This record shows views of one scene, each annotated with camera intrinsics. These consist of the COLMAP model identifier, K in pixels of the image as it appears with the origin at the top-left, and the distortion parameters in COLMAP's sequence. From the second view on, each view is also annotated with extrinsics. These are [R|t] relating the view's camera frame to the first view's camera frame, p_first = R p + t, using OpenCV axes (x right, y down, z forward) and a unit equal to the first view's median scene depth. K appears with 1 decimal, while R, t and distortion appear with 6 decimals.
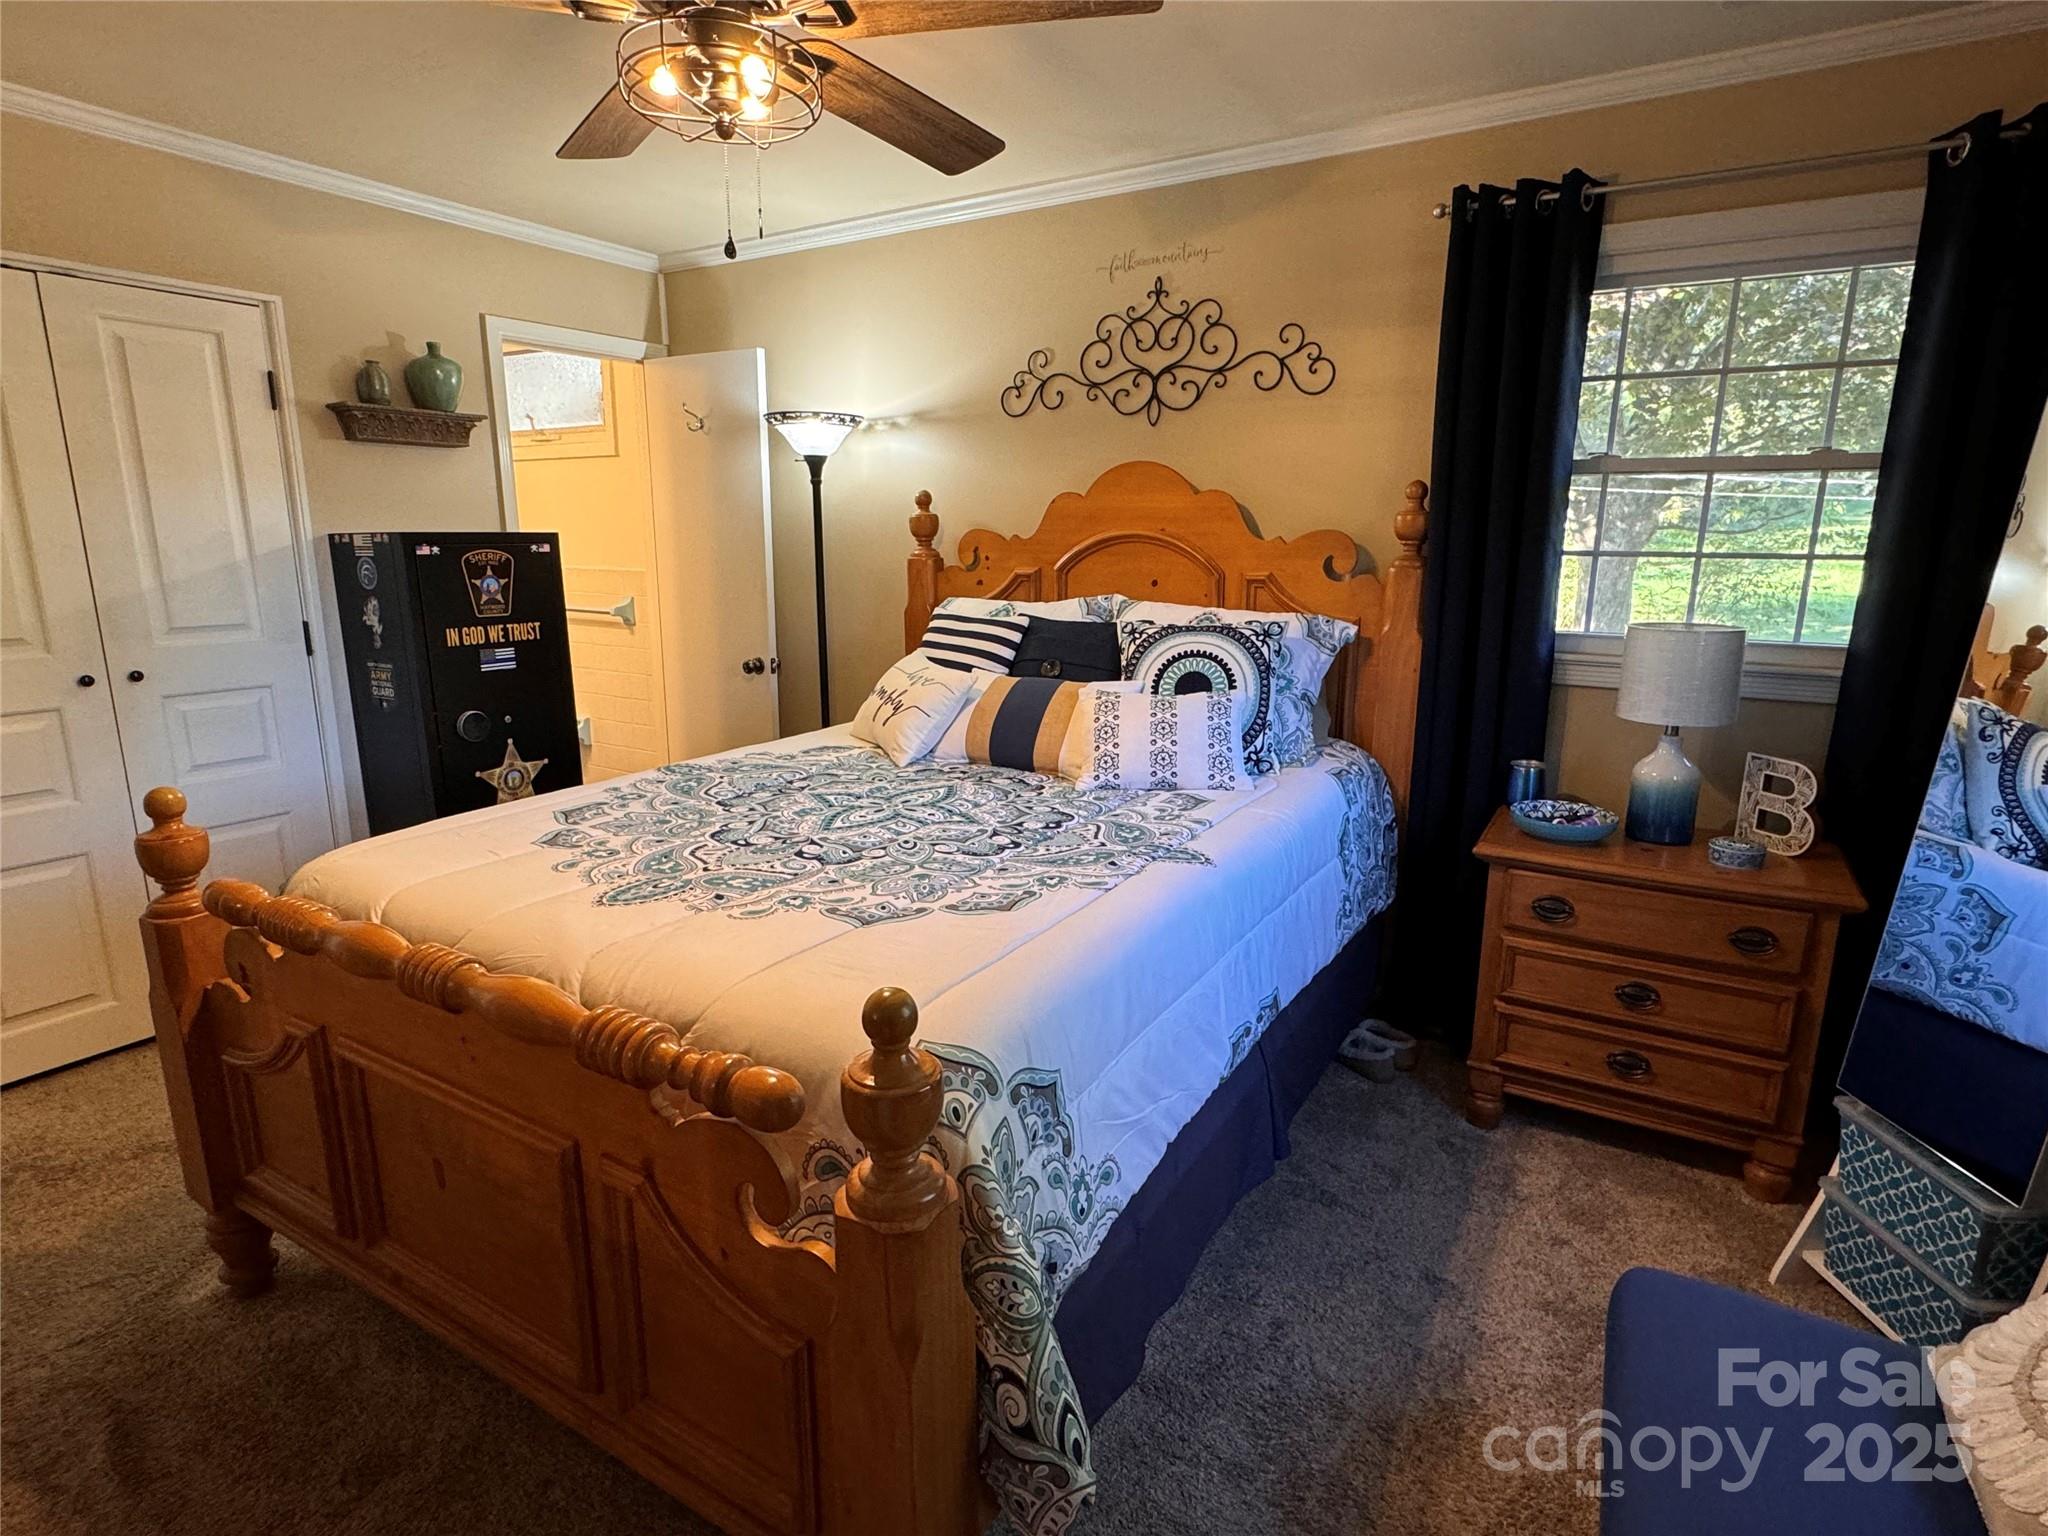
lens RADIAL K [[1065.8, 0, 1024.0], [0, 1065.8, 768.0], [0, 0, 1]] dist [-0.003875, -0.000501]
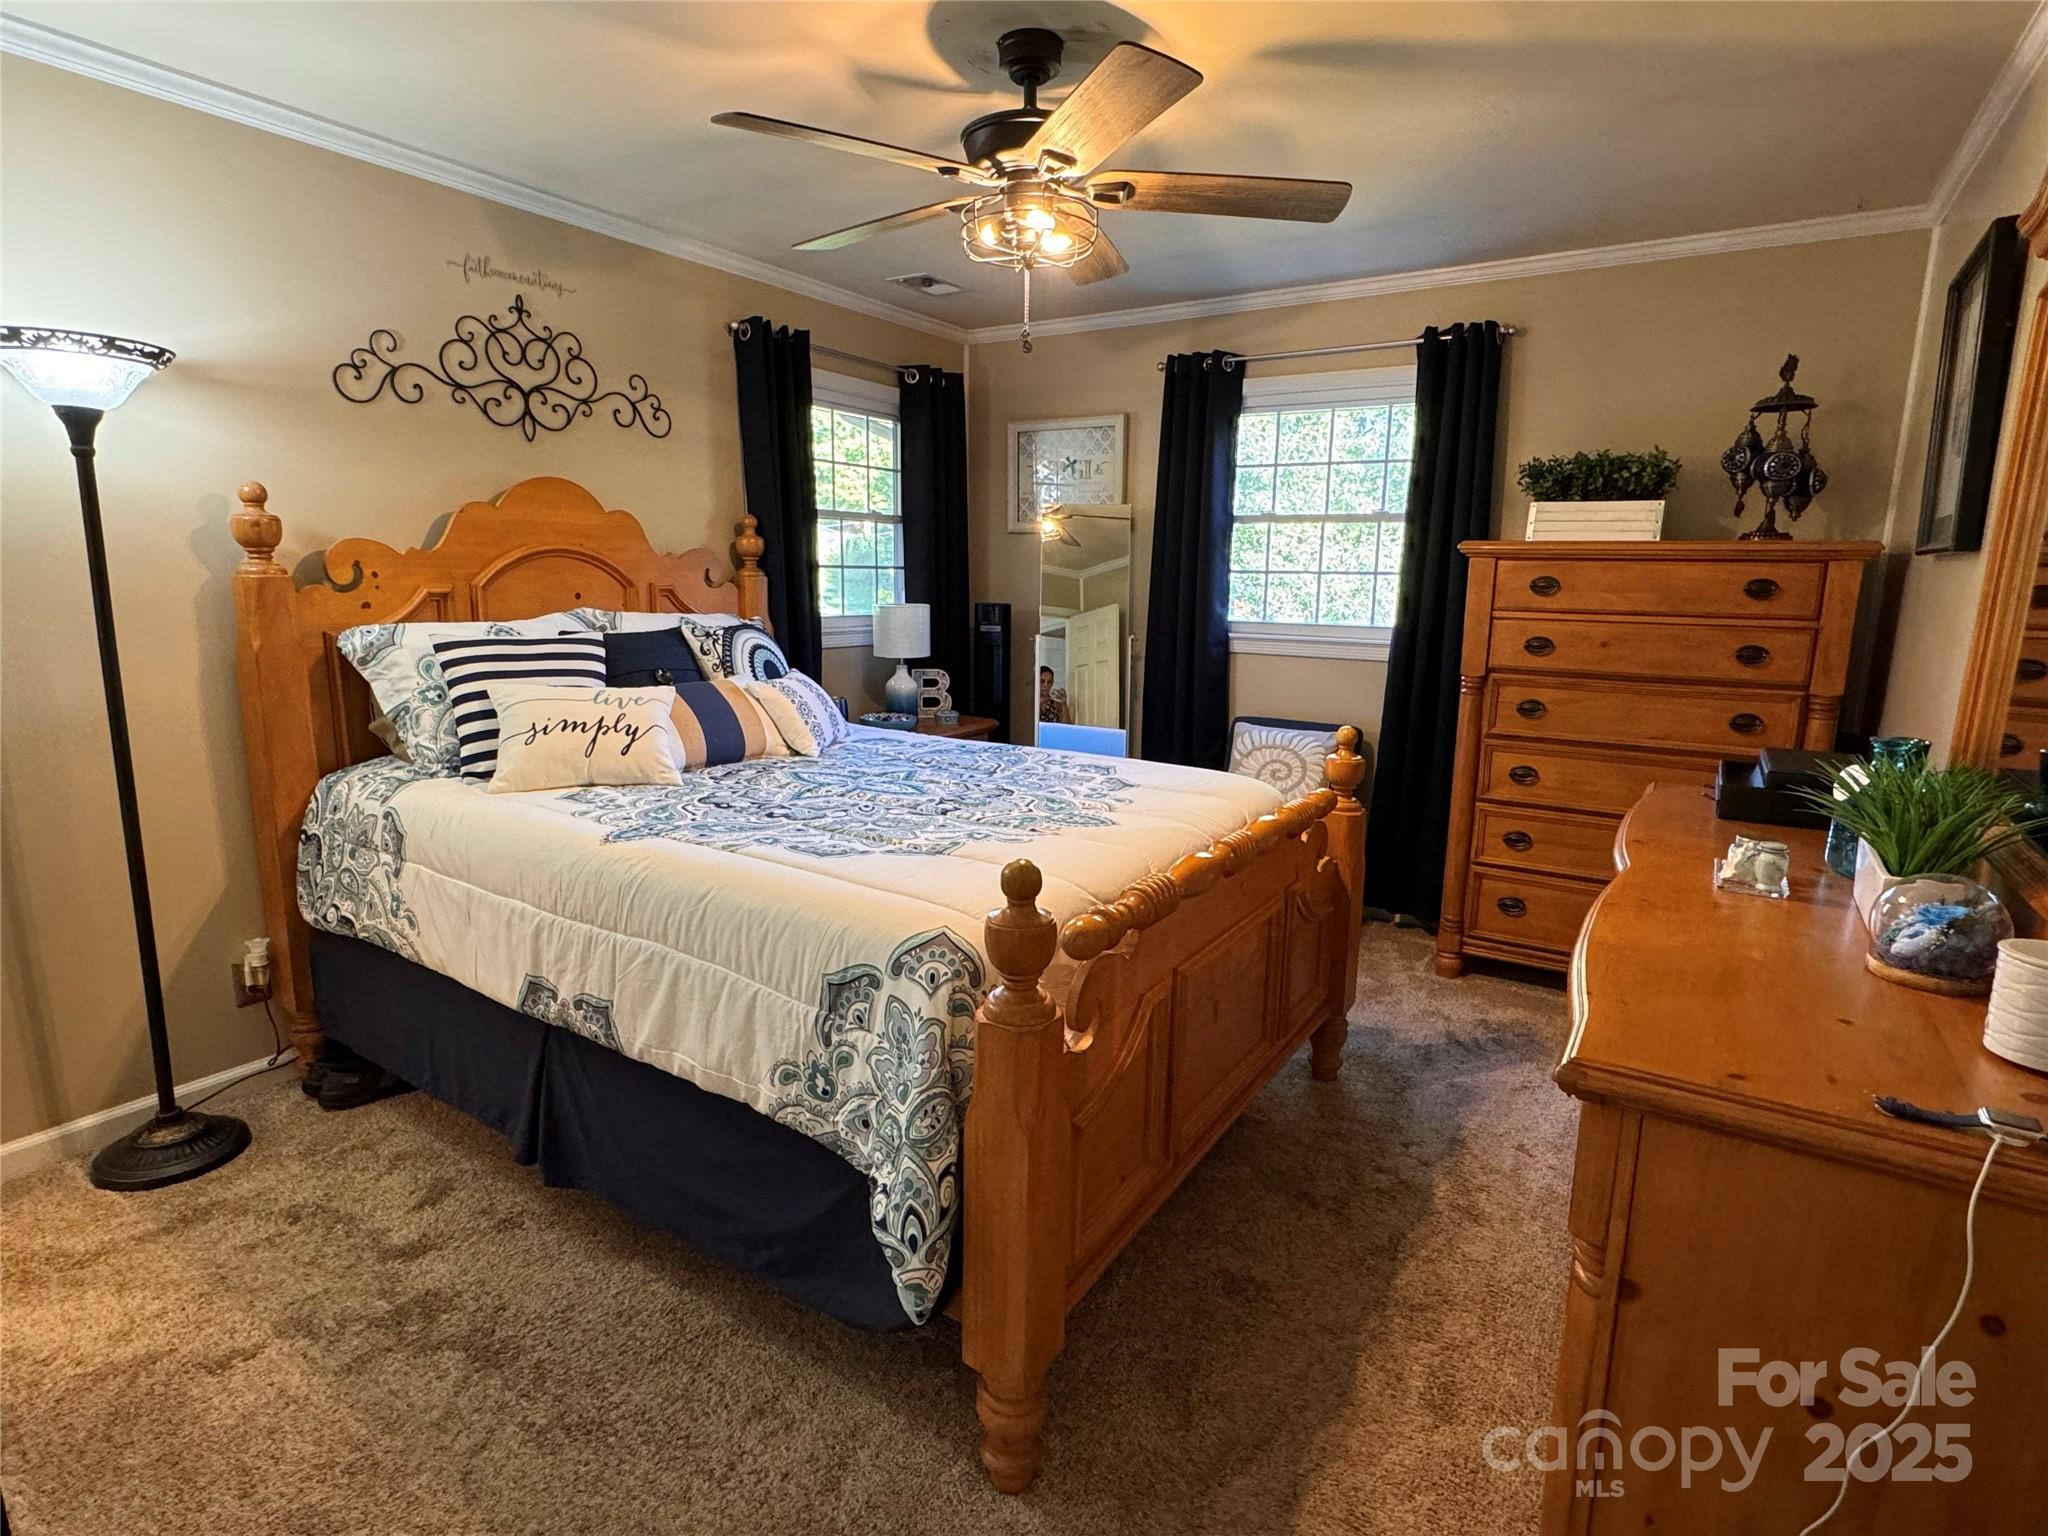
lens RADIAL K [[1065.8, 0, 1024.0], [0, 1065.8, 768.0], [0, 0, 1]] dist [-0.003875, -0.000501]
pose [[0.021520, -0.187533, 0.982023, -0.934763], [0.201676, 0.962872, 0.179456, -0.112577], [-0.979216, 0.194189, 0.058542, 0.555110]]
